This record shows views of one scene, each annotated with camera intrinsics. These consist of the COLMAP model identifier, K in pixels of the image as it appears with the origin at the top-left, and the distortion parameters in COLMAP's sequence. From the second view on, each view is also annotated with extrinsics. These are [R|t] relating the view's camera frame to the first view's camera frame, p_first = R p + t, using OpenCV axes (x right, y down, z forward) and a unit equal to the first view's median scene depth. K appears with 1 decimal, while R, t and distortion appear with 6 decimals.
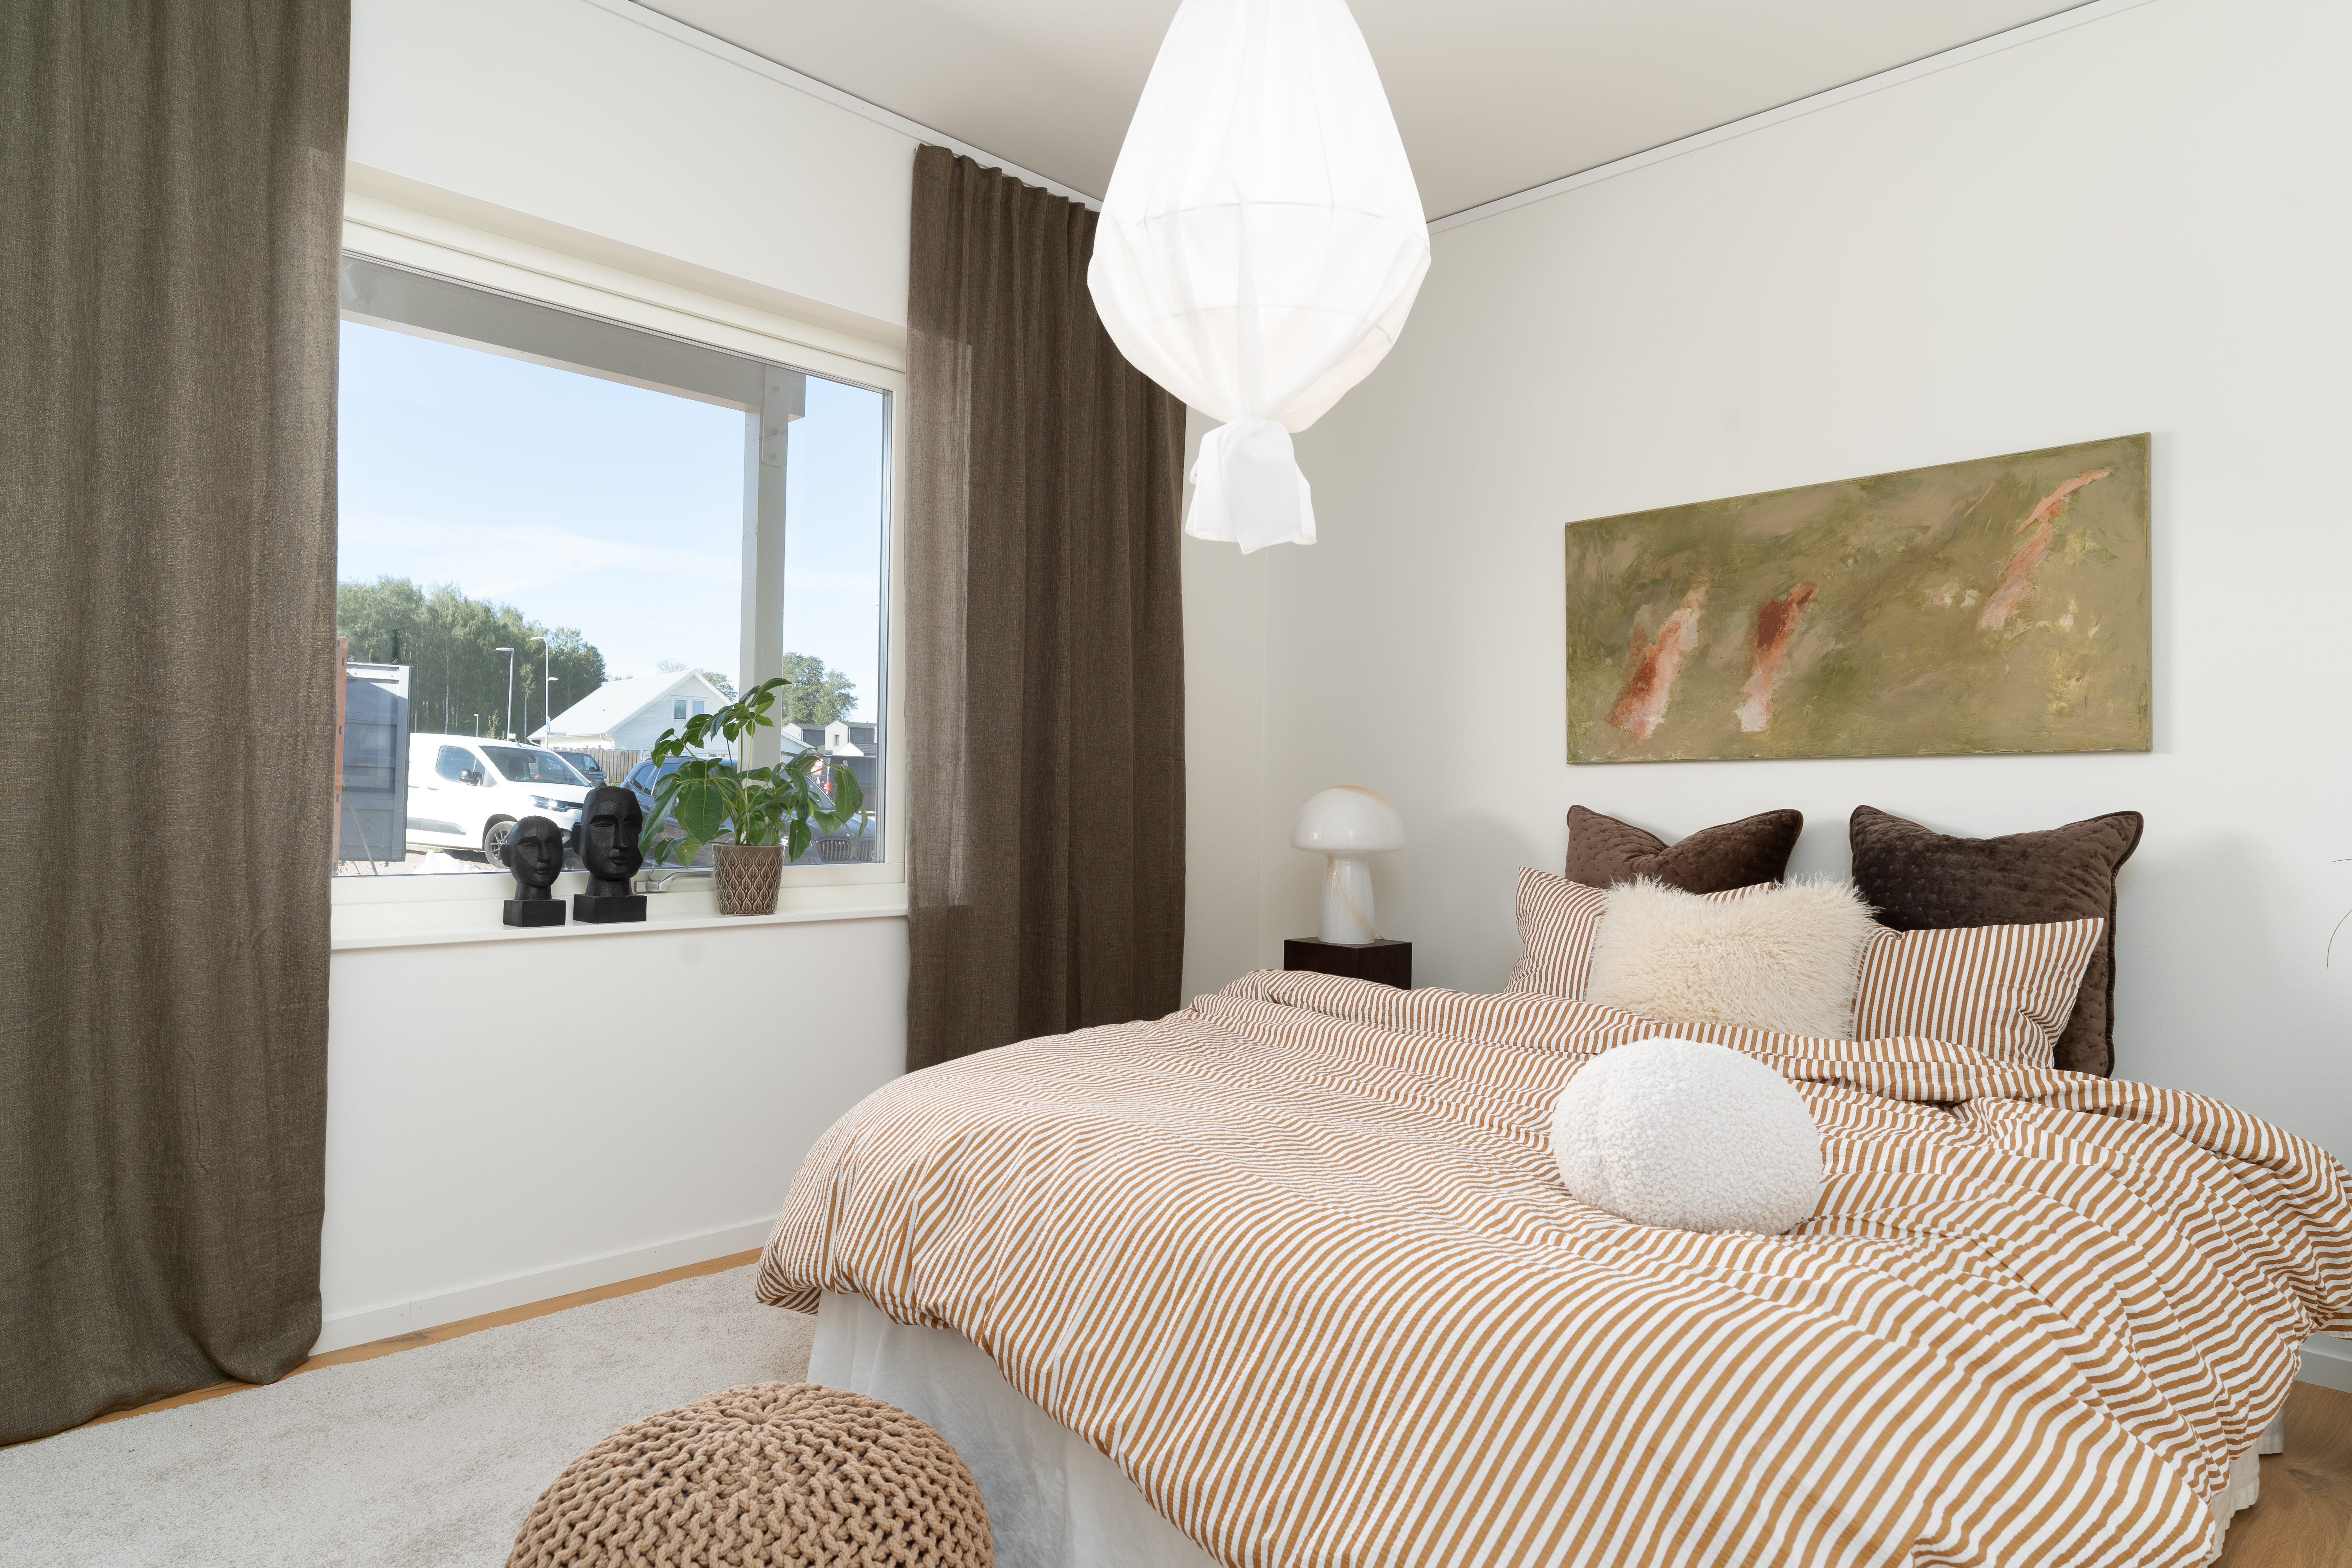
lens RADIAL K [[1406.9, 0, 1174.9], [0, 1406.9, 785.4], [0, 0, 1]] dist [0.010560, -0.000804]
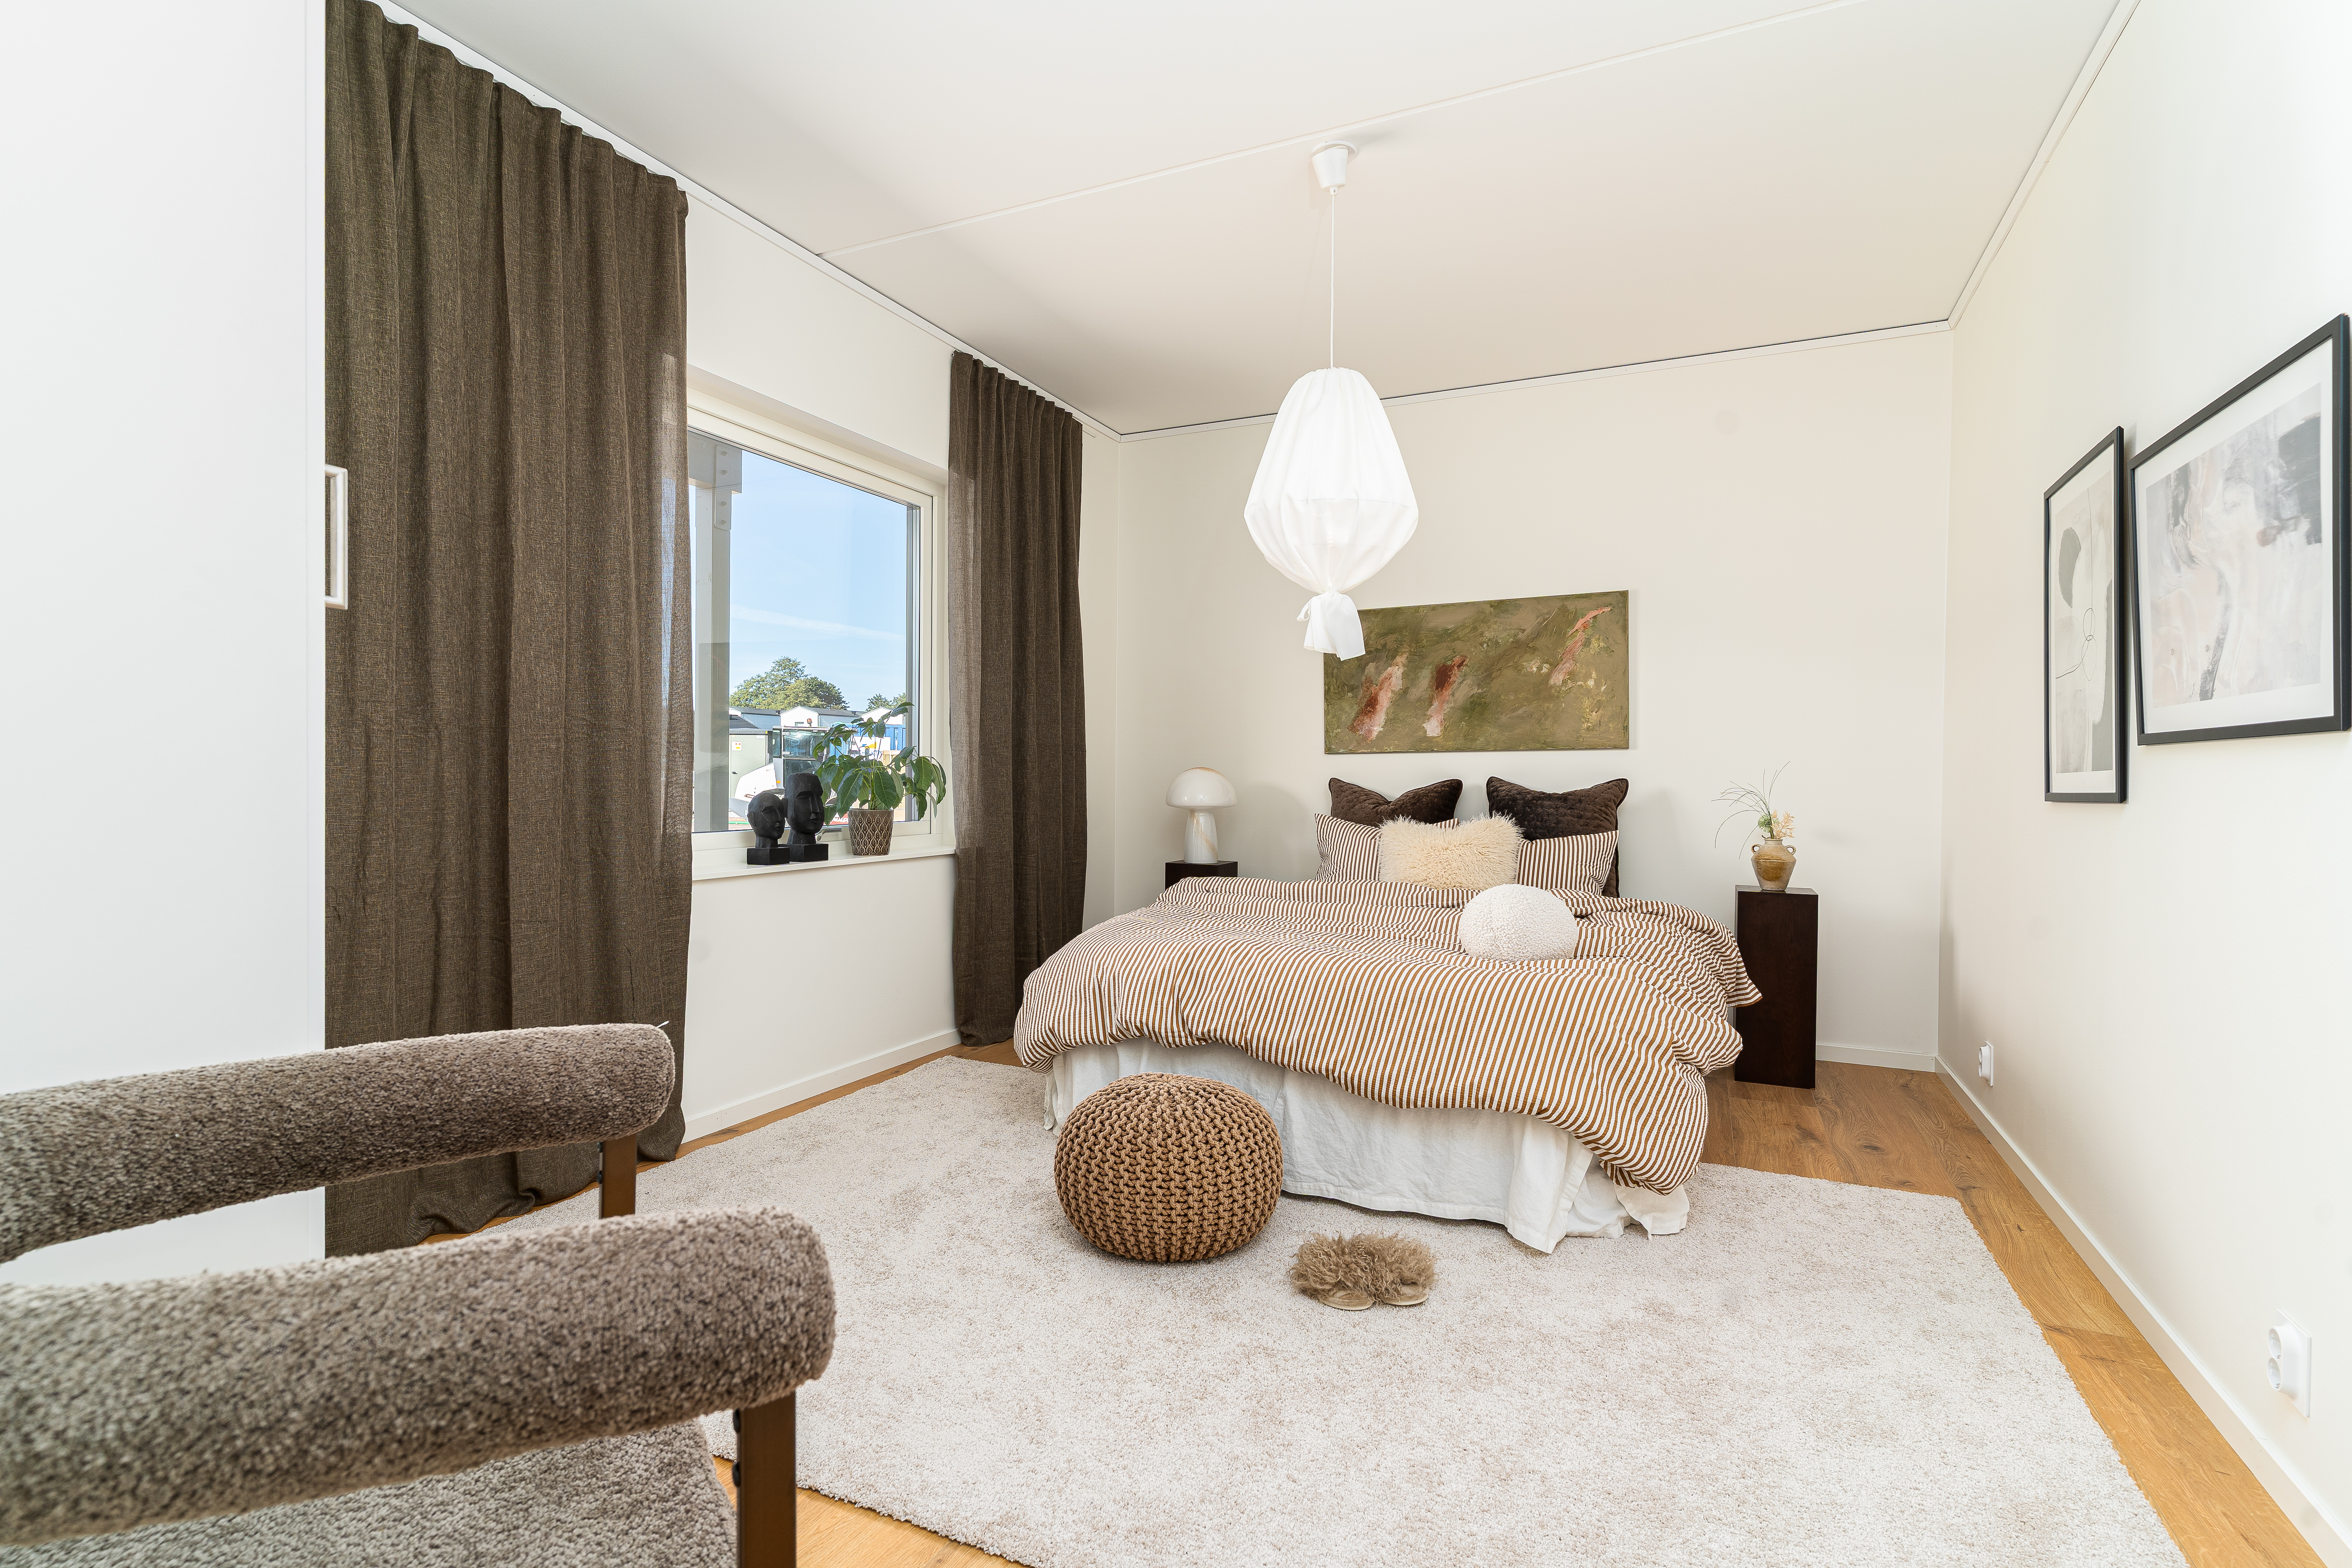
lens RADIAL K [[1152.8, 0, 1176.9], [0, 1152.8, 779.5], [0, 0, 1]] dist [0.019182, 0.000134]
pose [[0.939653, -0.010832, 0.341959, -0.425325], [0.005382, 0.999843, 0.016882, -0.010031], [-0.342088, -0.014023, 0.939563, -0.293126]]
